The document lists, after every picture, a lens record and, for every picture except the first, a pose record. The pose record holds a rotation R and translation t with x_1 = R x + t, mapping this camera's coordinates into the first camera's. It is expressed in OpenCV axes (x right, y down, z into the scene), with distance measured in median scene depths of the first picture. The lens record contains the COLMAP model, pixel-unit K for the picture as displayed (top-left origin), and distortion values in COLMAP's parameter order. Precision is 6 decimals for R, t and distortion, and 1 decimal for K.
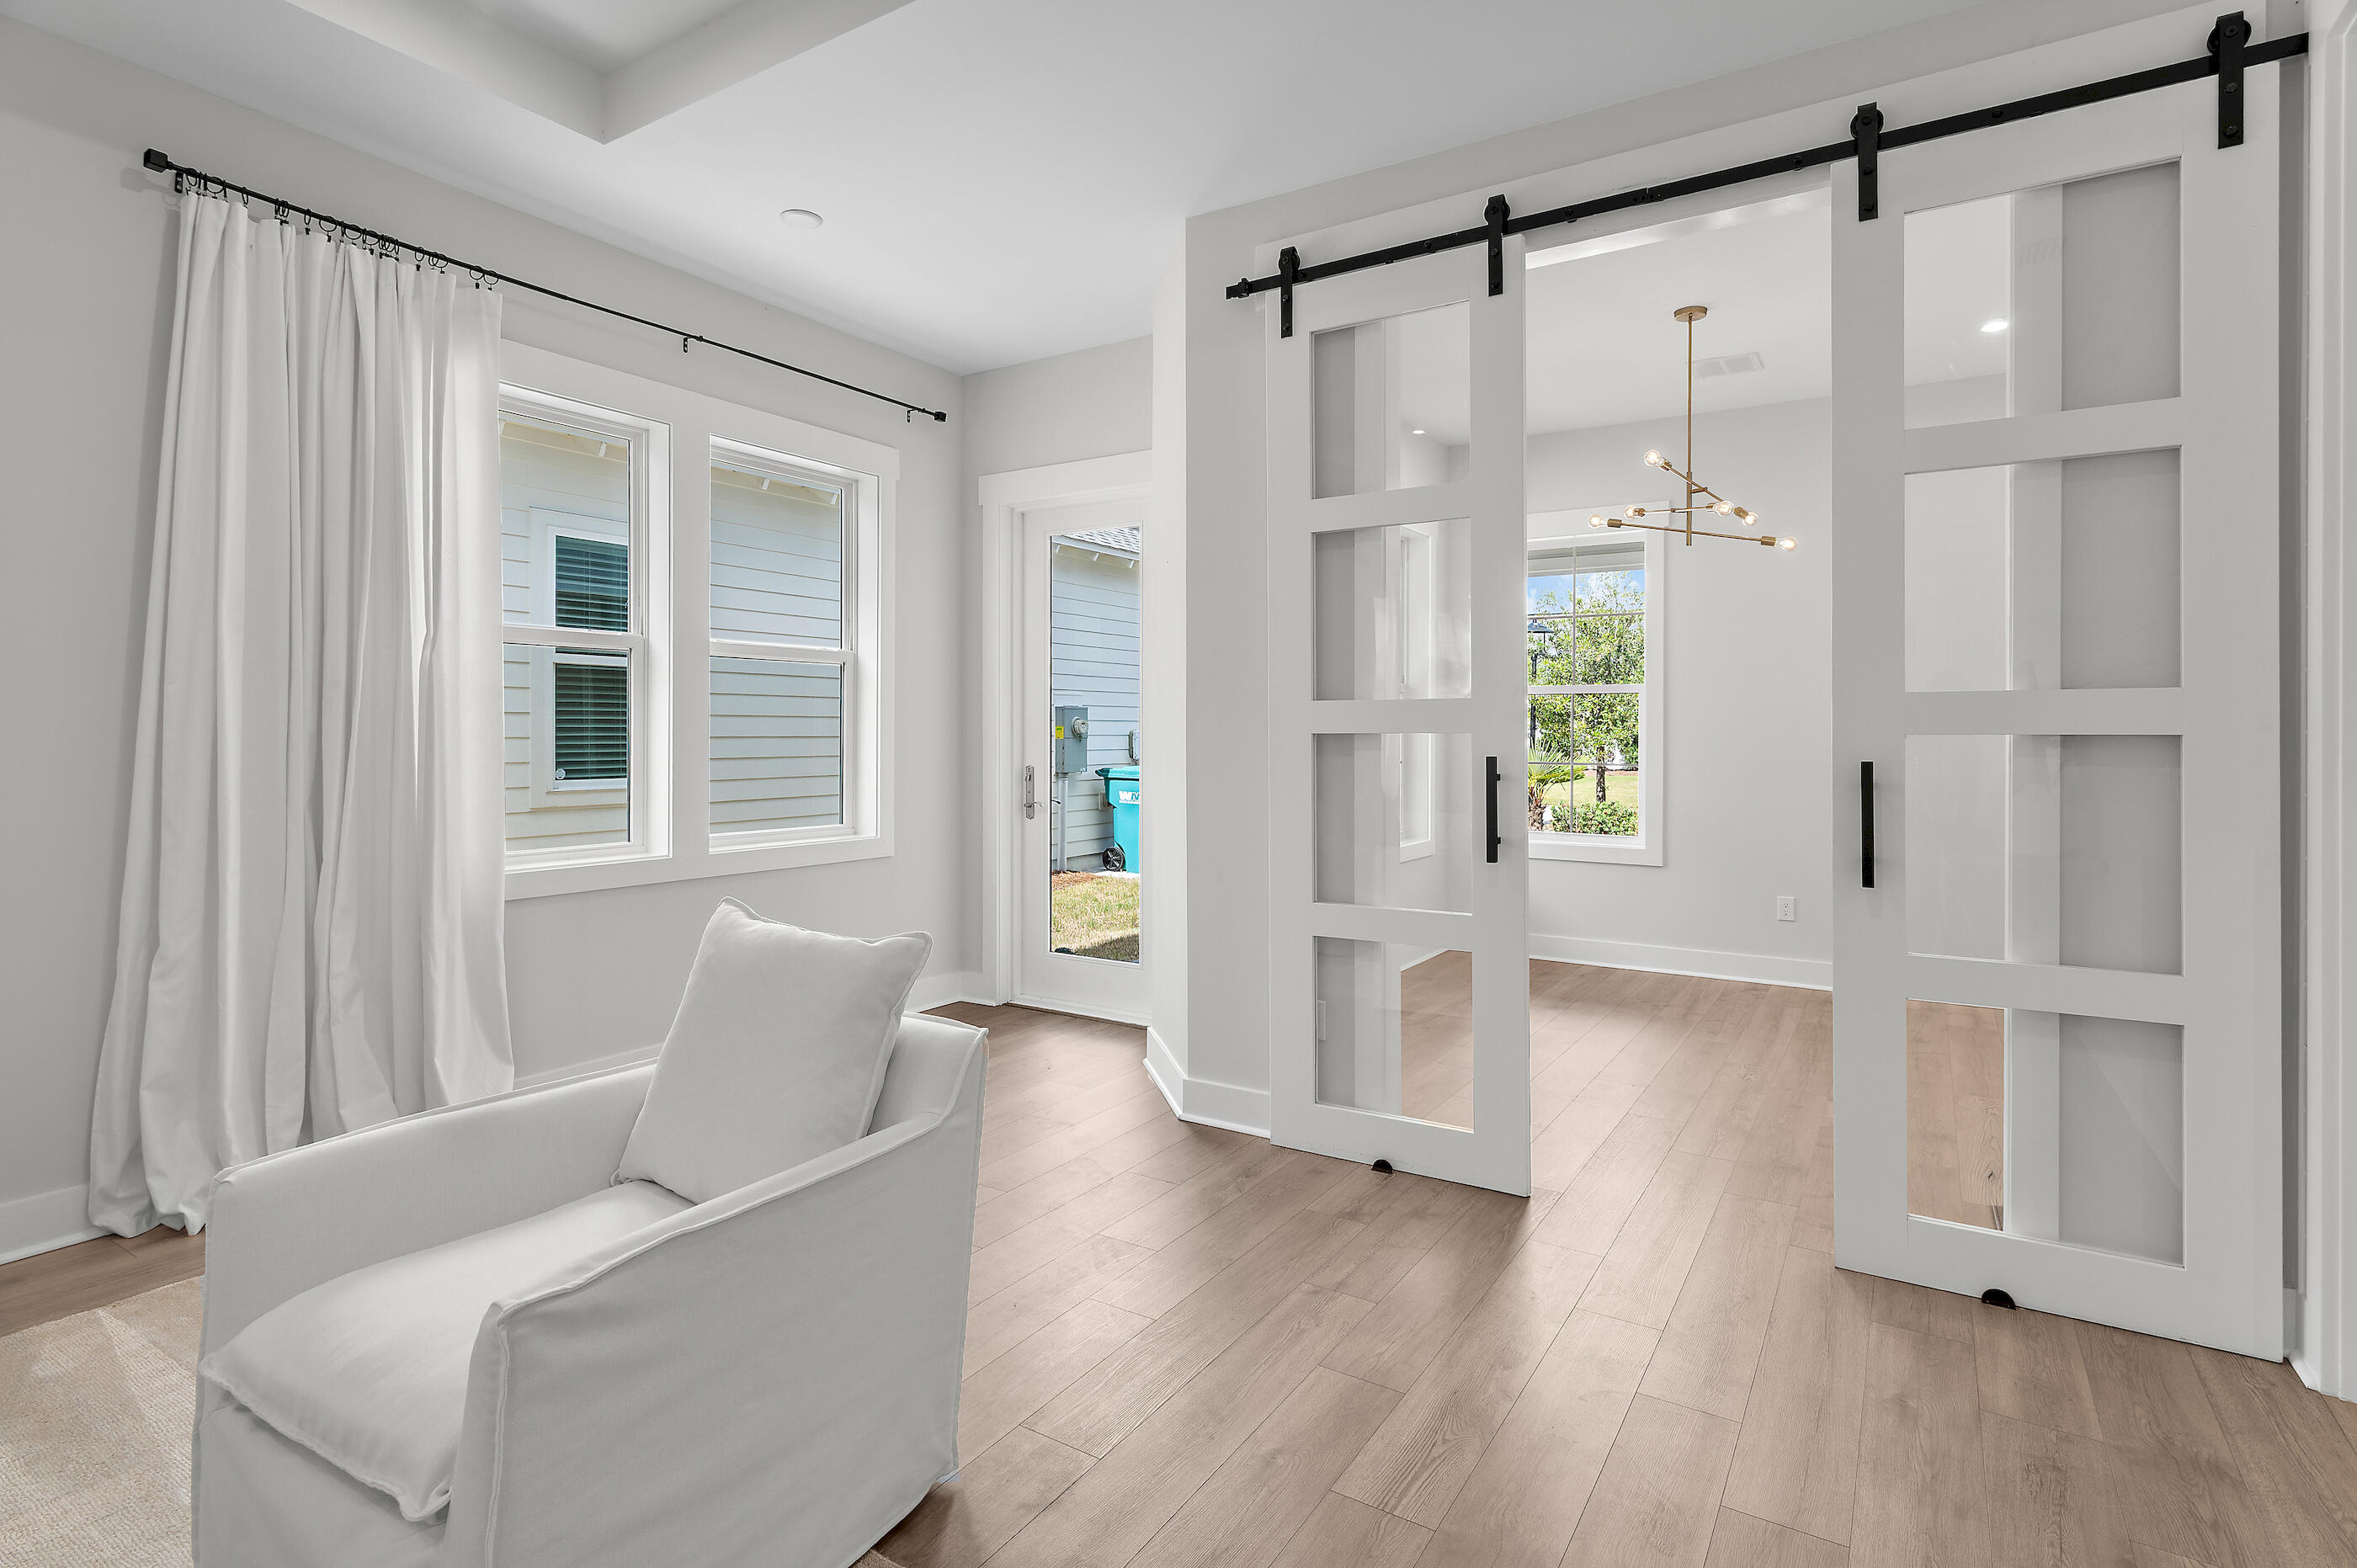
lens RADIAL K [[1155.5, 0, 1182.2], [0, 1155.5, 729.6], [0, 0, 1]] dist [0.003973, 0.000008]
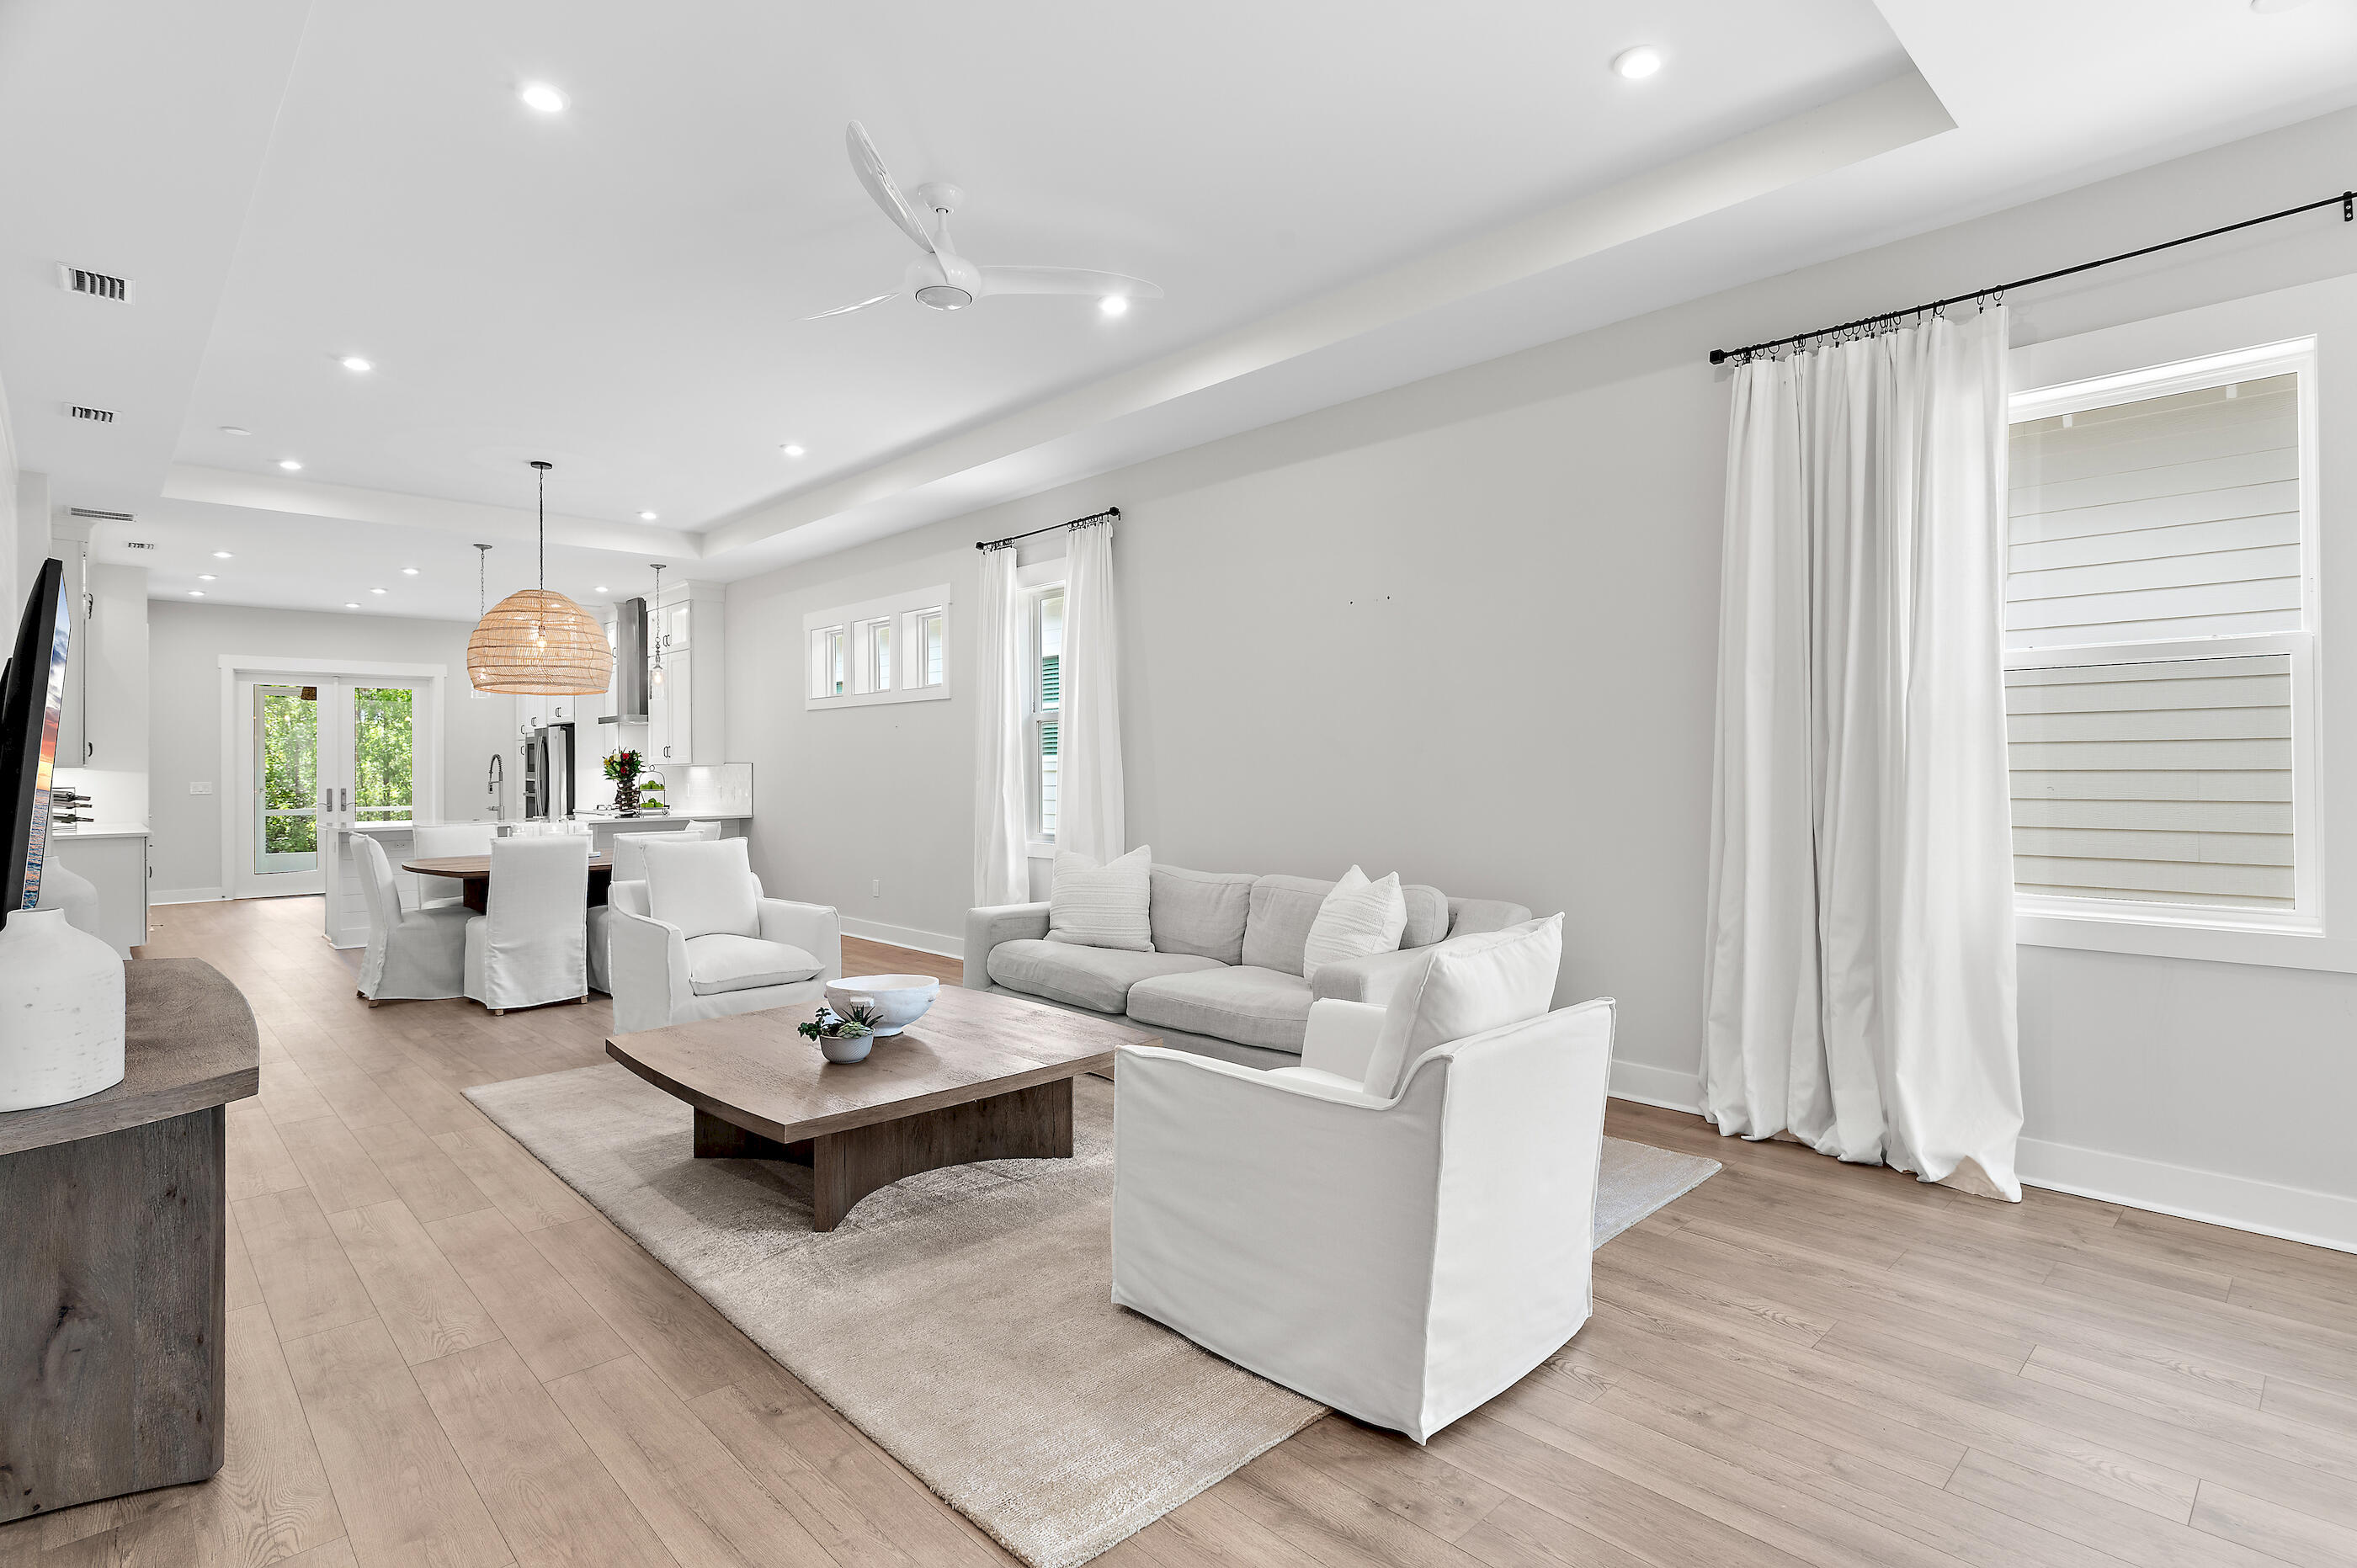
lens RADIAL K [[1121.1, 0, 1178.5], [0, 1121.1, 784.0], [0, 0, 1]] dist [-0.000017, -0.000071]
pose [[-0.229208, 0.012258, -0.973300, 0.511635], [0.008208, 0.999909, 0.010660, 0.002348], [0.973343, -0.005545, -0.229288, 0.596501]]
